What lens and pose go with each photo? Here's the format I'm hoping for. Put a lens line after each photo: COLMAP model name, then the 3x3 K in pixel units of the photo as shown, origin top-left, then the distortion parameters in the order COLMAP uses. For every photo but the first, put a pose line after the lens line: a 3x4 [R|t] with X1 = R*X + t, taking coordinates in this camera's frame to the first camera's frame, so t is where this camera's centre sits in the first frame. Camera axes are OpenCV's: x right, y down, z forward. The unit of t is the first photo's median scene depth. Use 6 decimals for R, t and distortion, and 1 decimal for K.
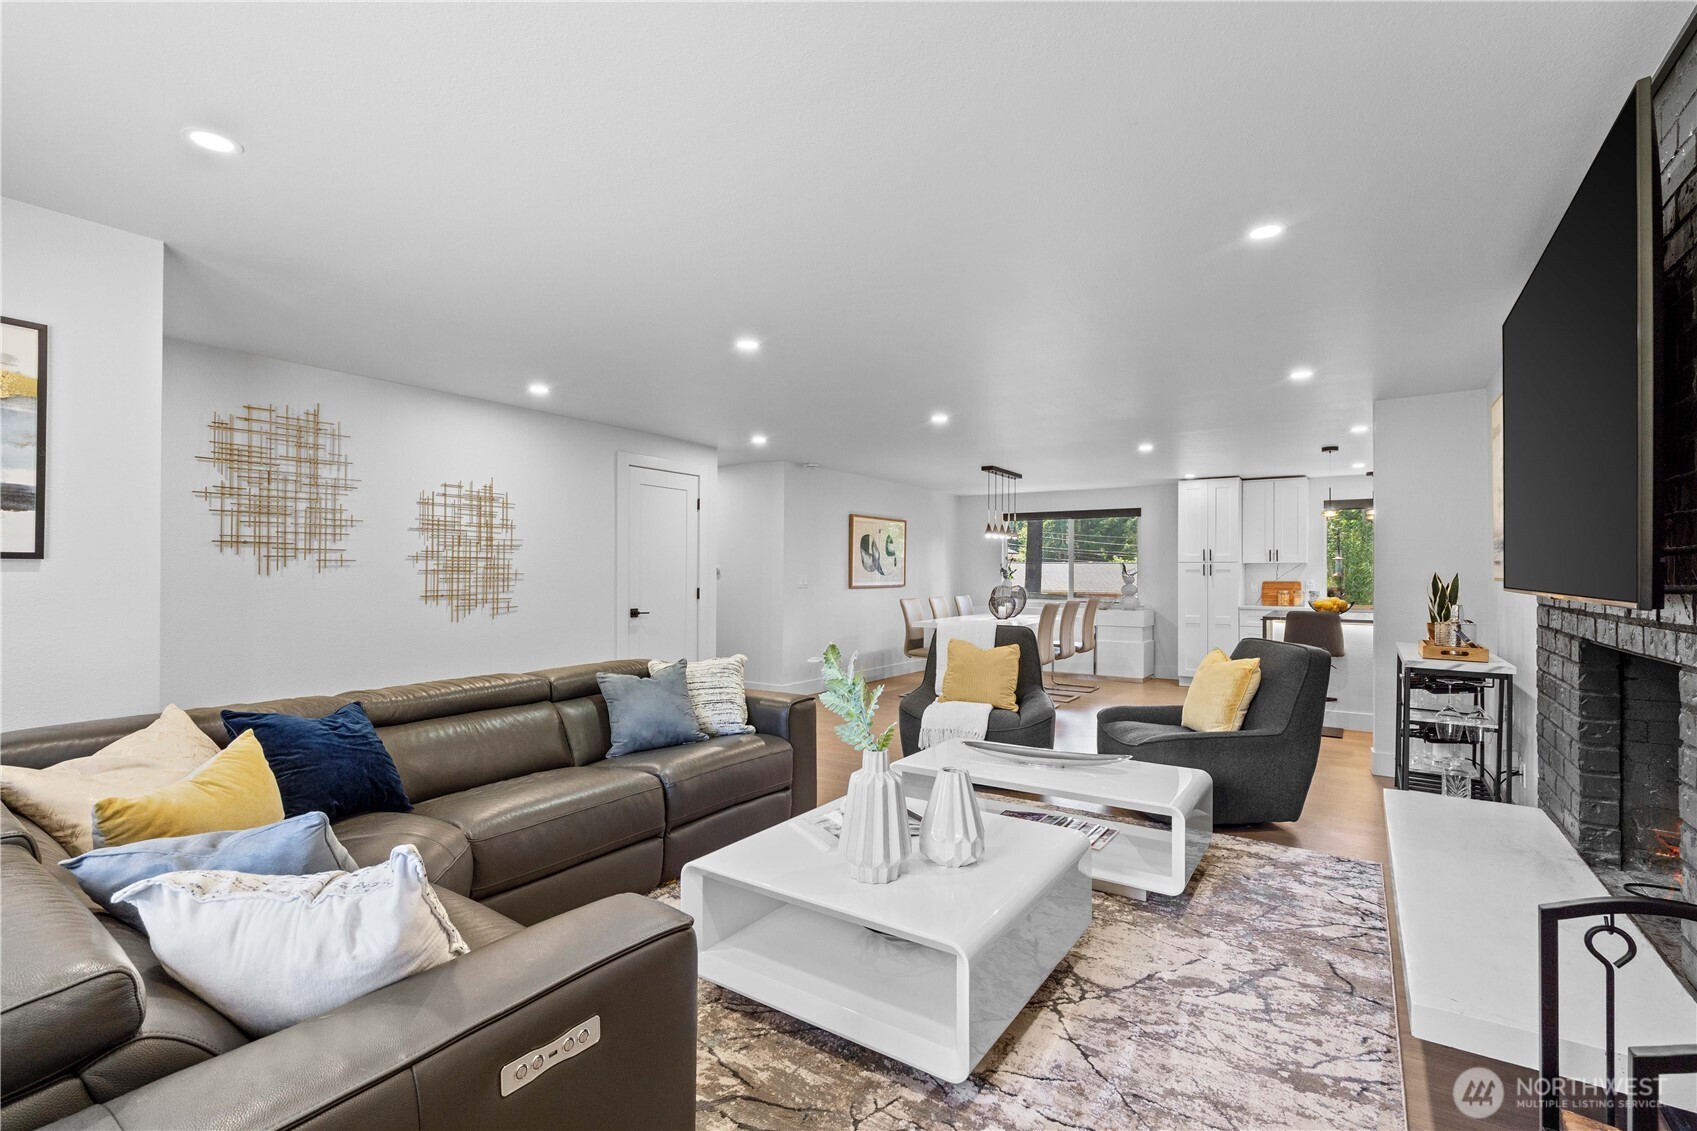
lens RADIAL K [[778.3, 0, 848.5], [0, 778.3, 565.5], [0, 0, 1]] dist [0.002589, 0.000560]
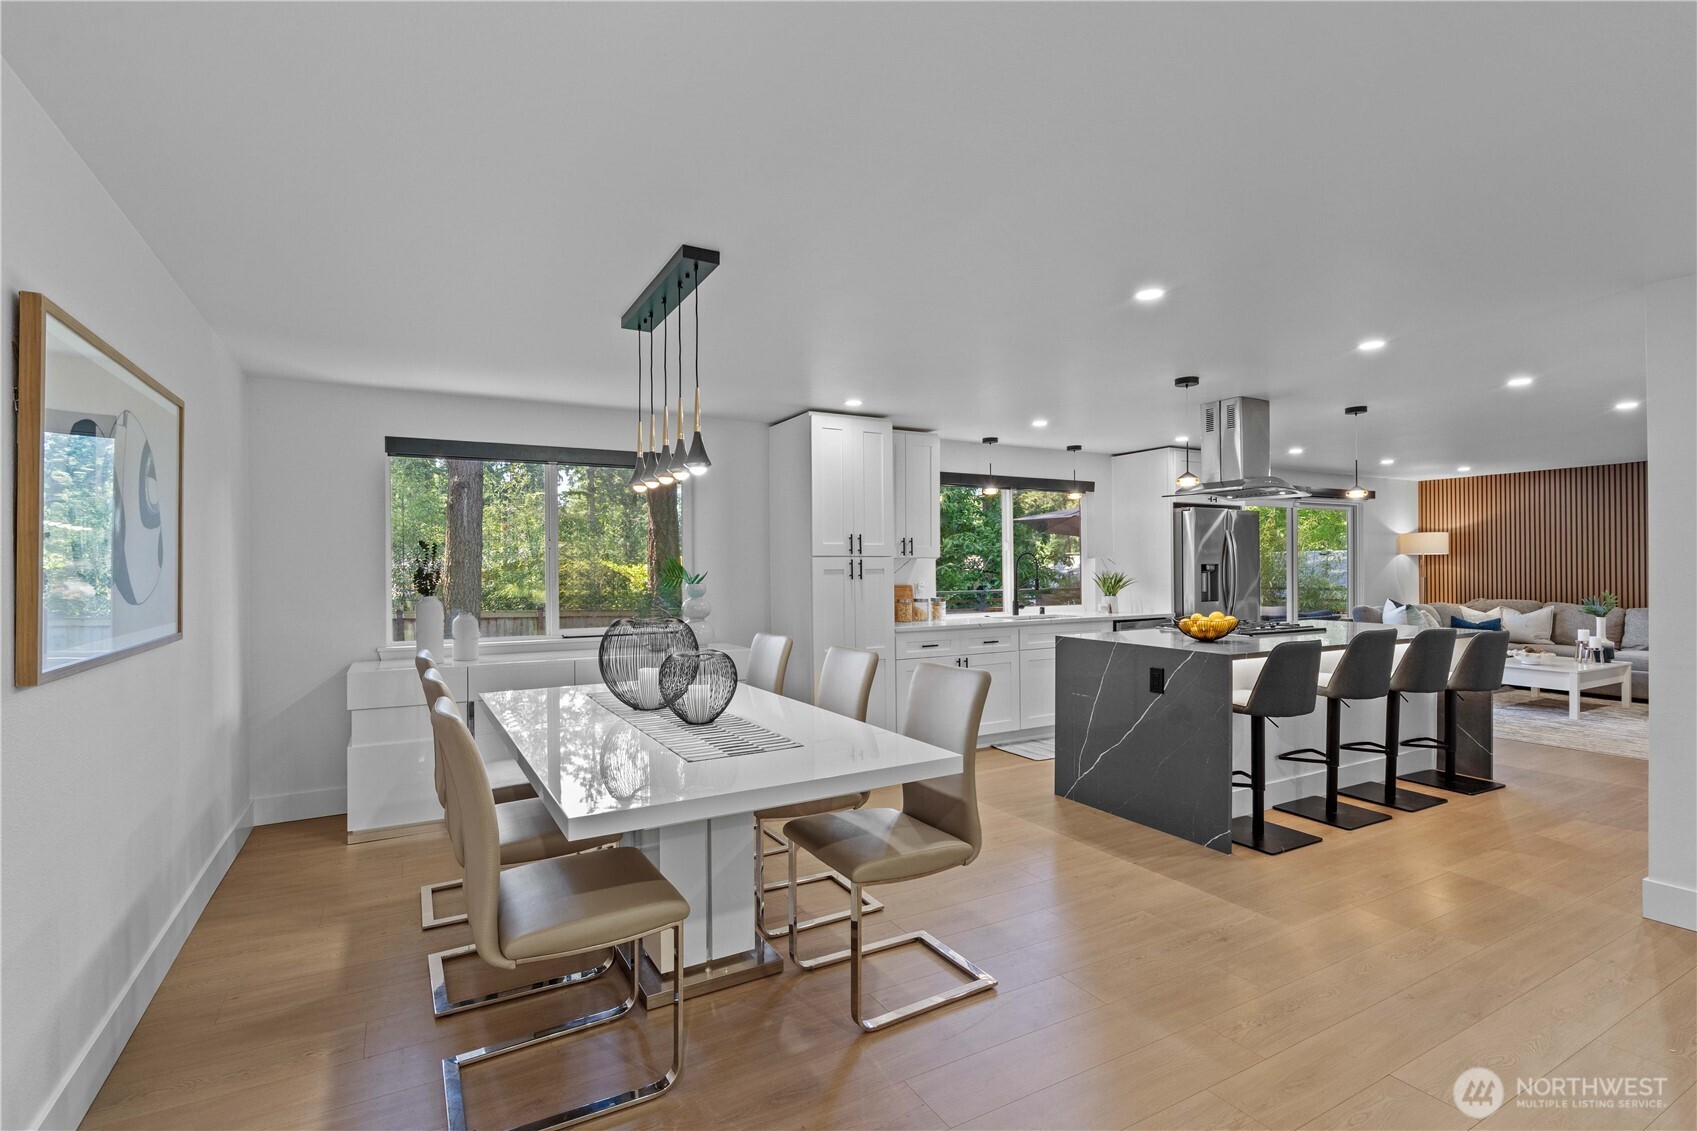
lens RADIAL K [[778.3, 0, 848.5], [0, 778.3, 565.5], [0, 0, 1]] dist [0.002589, 0.000560]
pose [[0.456904, -0.009271, 0.889468, -0.063713], [0.002113, 0.999954, 0.009338, -0.003582], [-0.889513, -0.002387, 0.456903, 0.738784]]
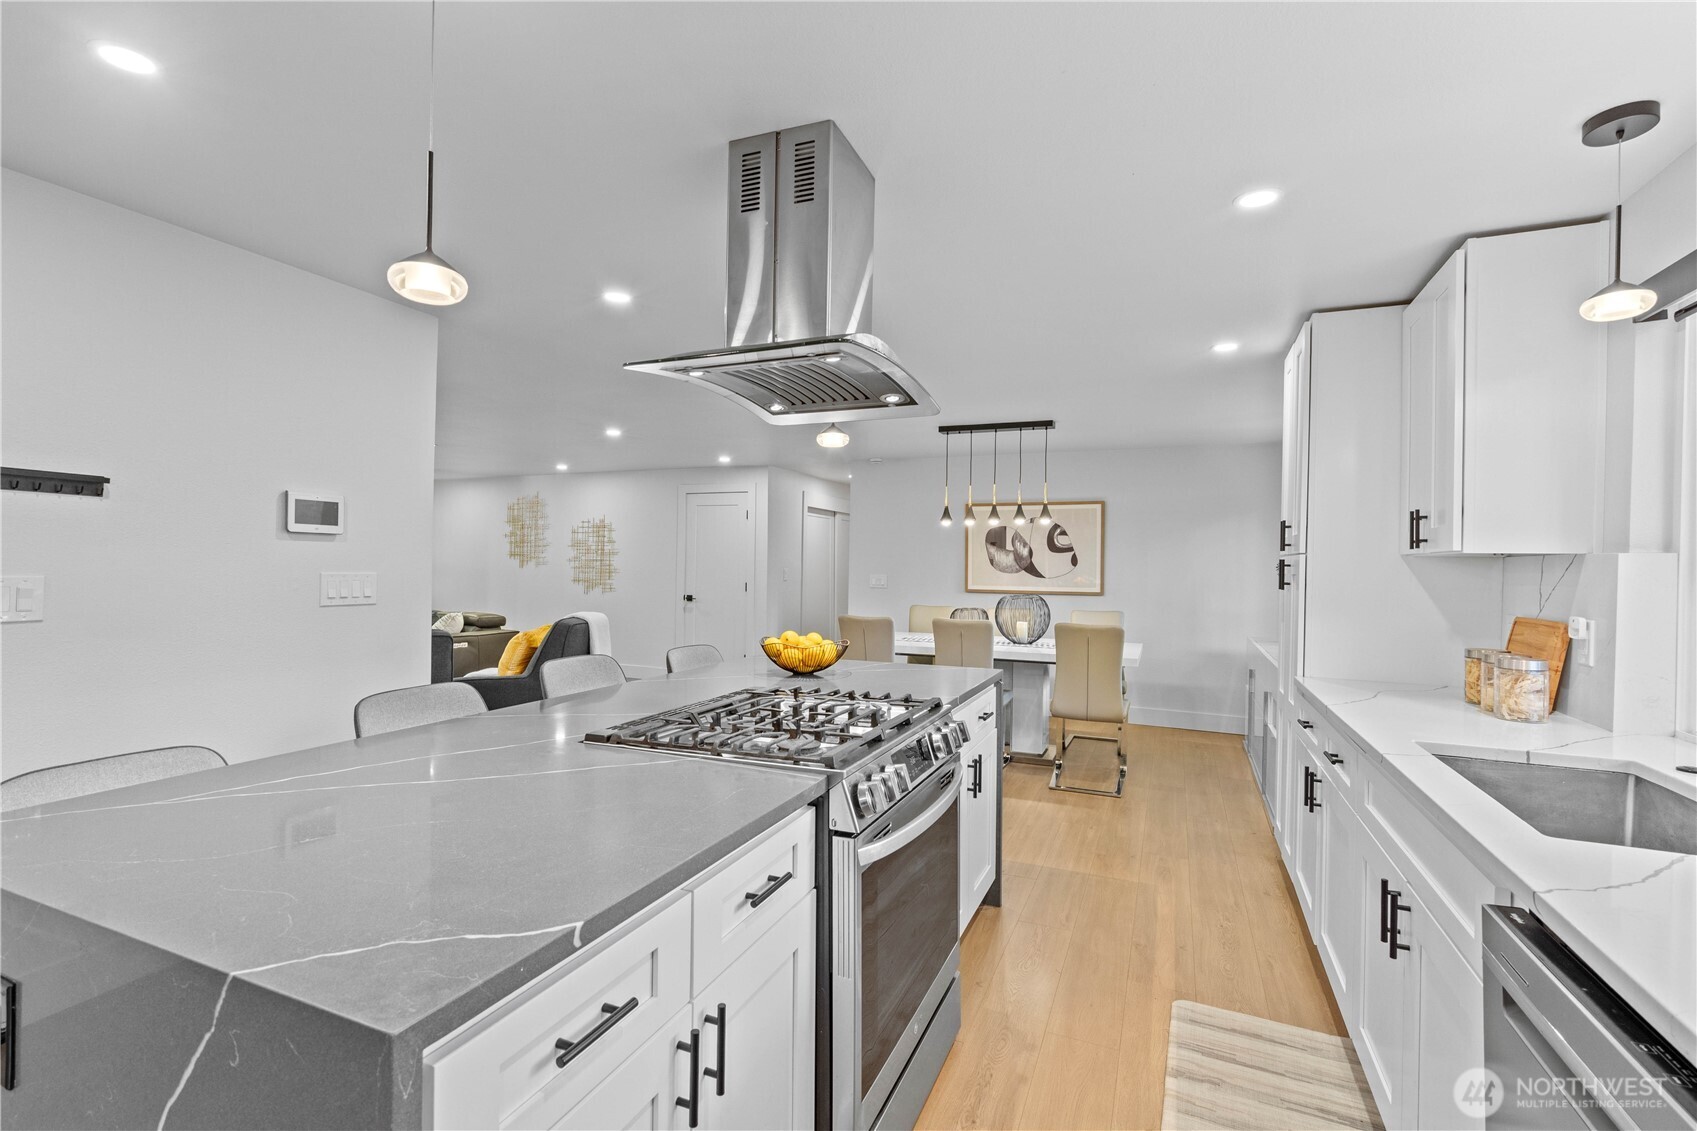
lens RADIAL K [[761.1, 0, 848.5], [0, 761.1, 565.5], [0, 0, 1]] dist [0.003453, 0.000691]
pose [[0.182992, -0.000314, -0.983114, 0.793263], [-0.002338, 0.999997, -0.000755, 0.001591], [0.983112, 0.002437, 0.182991, 0.720359]]
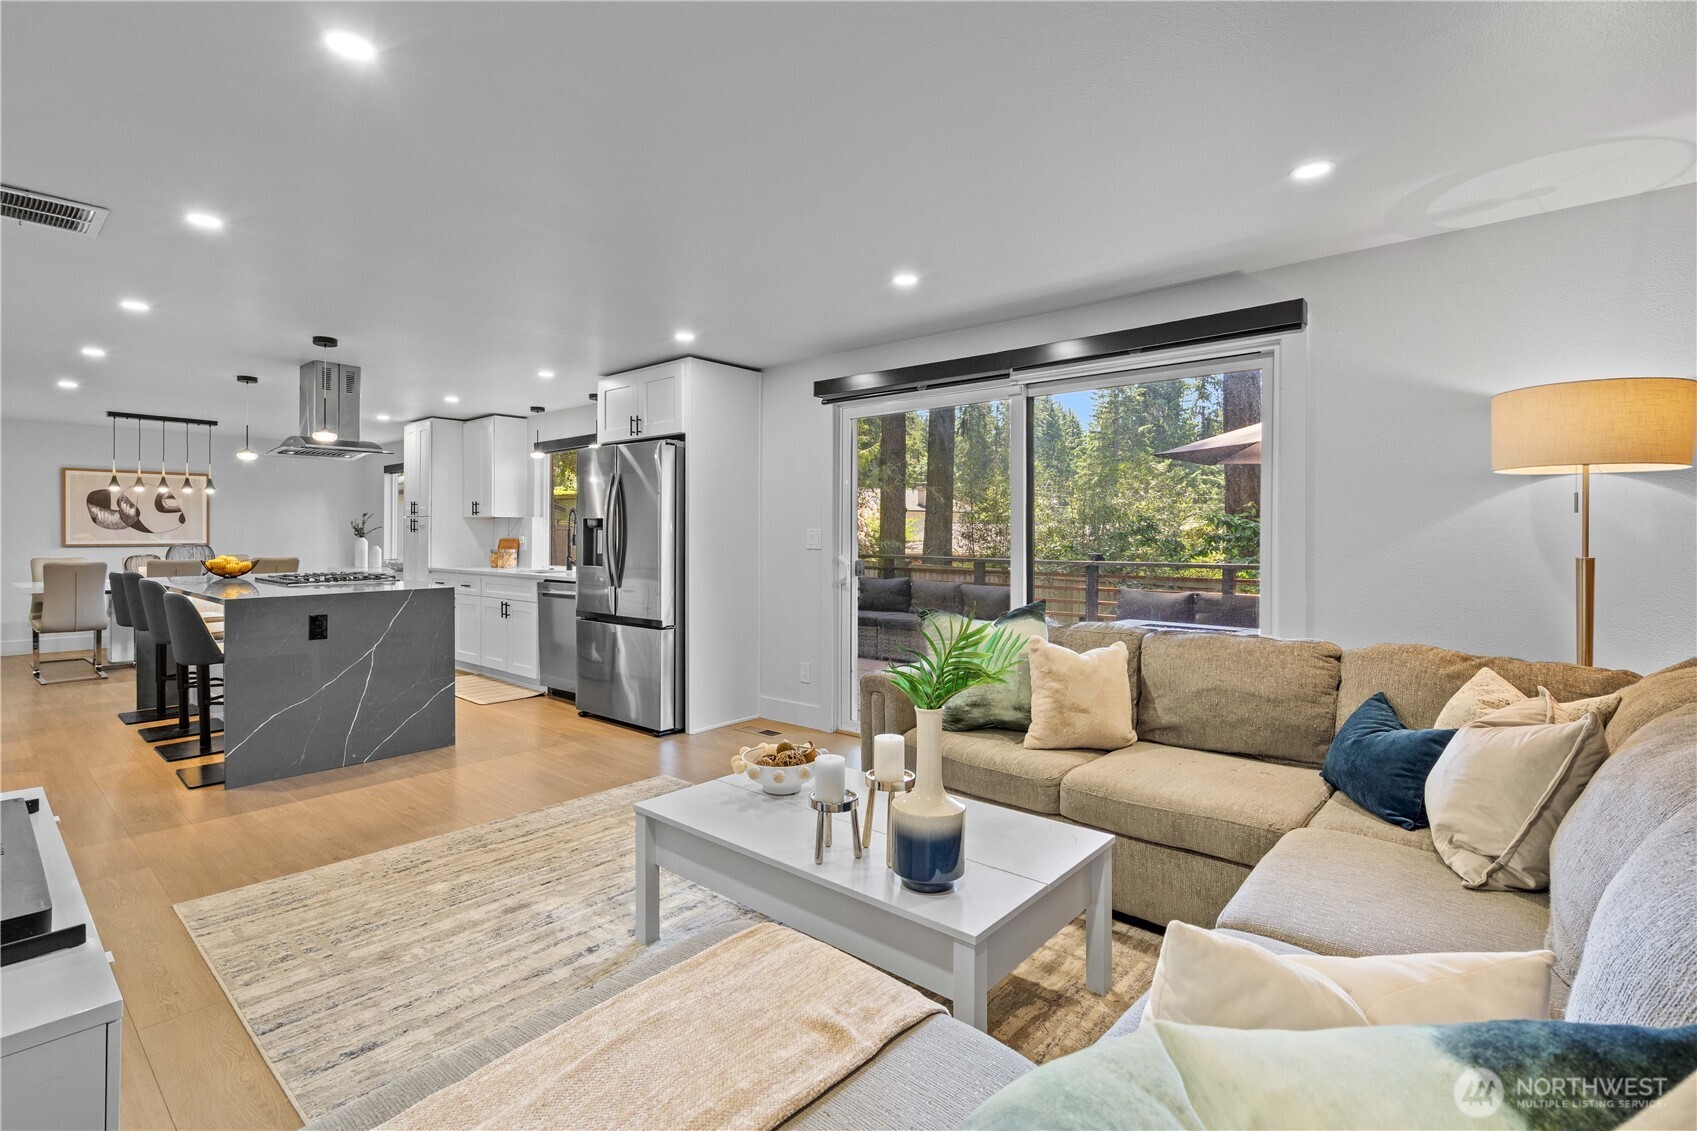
lens RADIAL K [[748.1, 0, 789.3], [0, 748.1, 534.8], [0, 0, 1]] dist [-0.001675, 0.000122]
pose [[0.990182, -0.001750, -0.139771, 0.997115], [0.003309, 0.999935, 0.010919, 0.008007], [0.139742, -0.011274, 0.990124, 0.227605]]
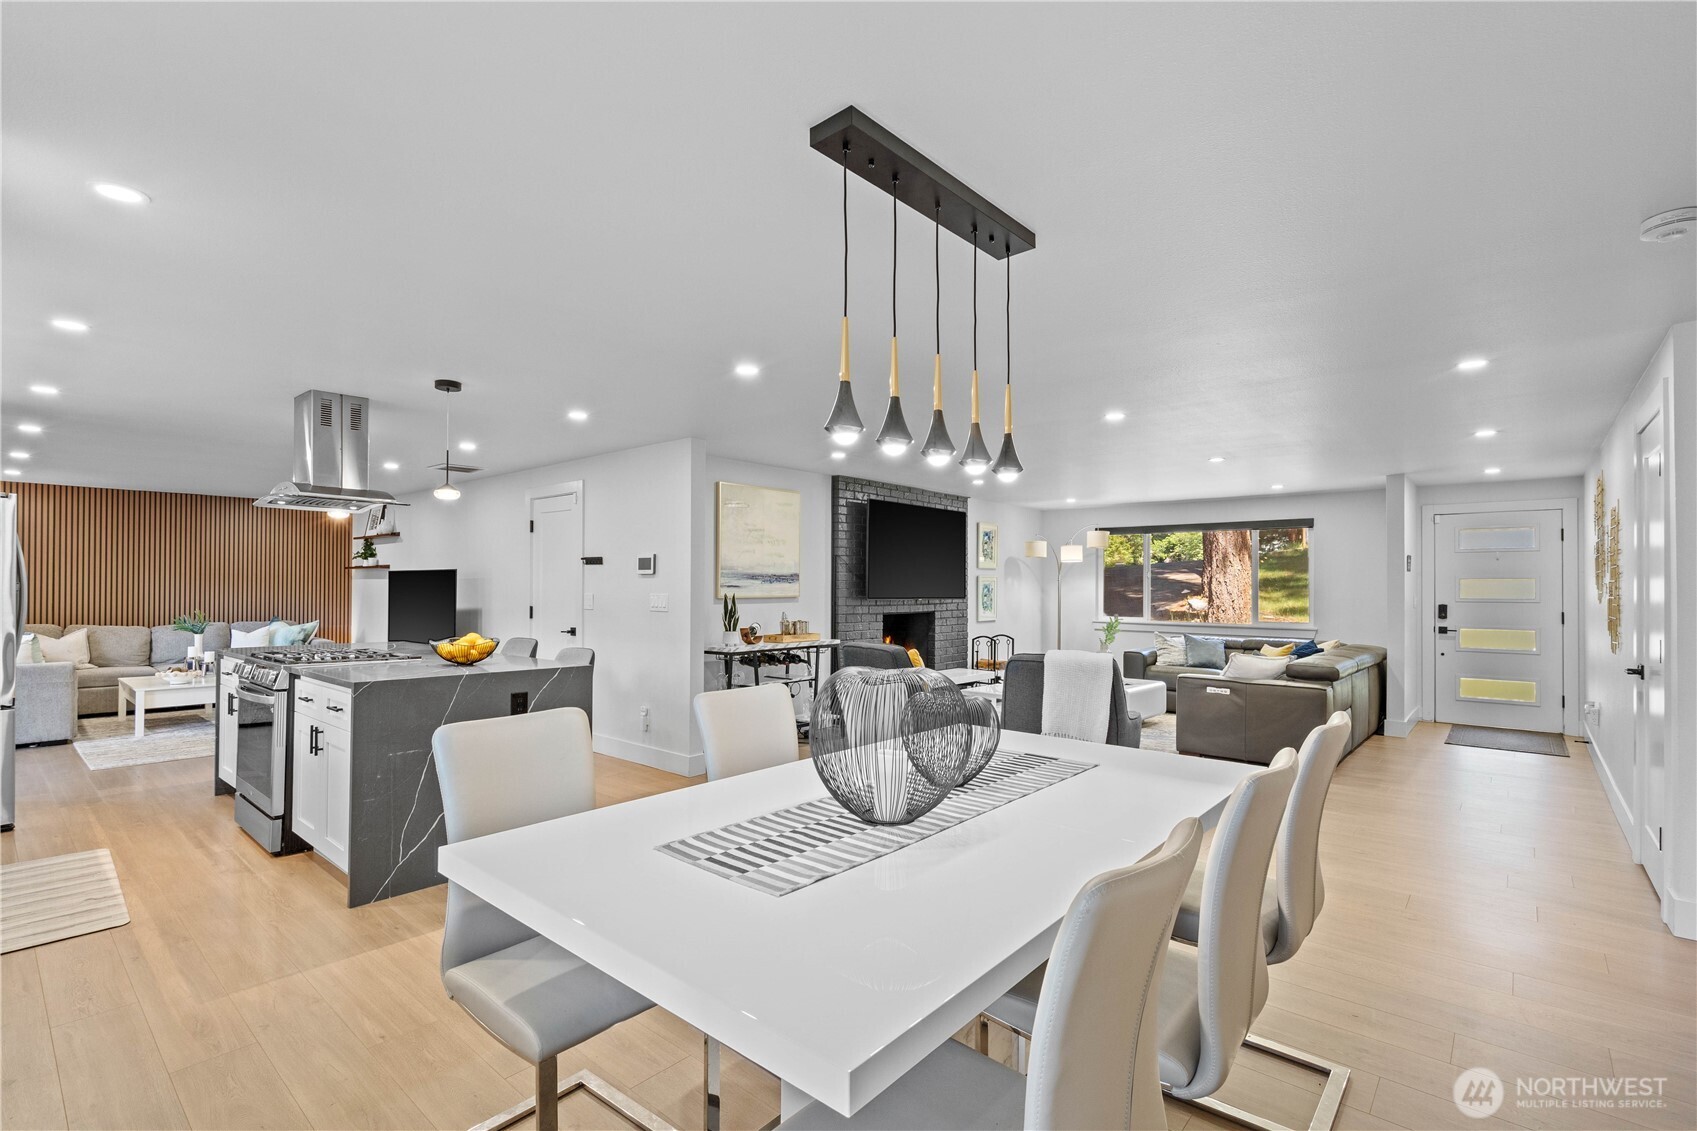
lens RADIAL K [[778.3, 0, 848.5], [0, 778.3, 565.5], [0, 0, 1]] dist [0.002589, 0.000560]
pose [[-0.991567, -0.007951, 0.129354, 0.165060], [-0.011351, 0.999609, -0.025570, -0.004949], [-0.129100, -0.026822, -0.991269, 1.210207]]
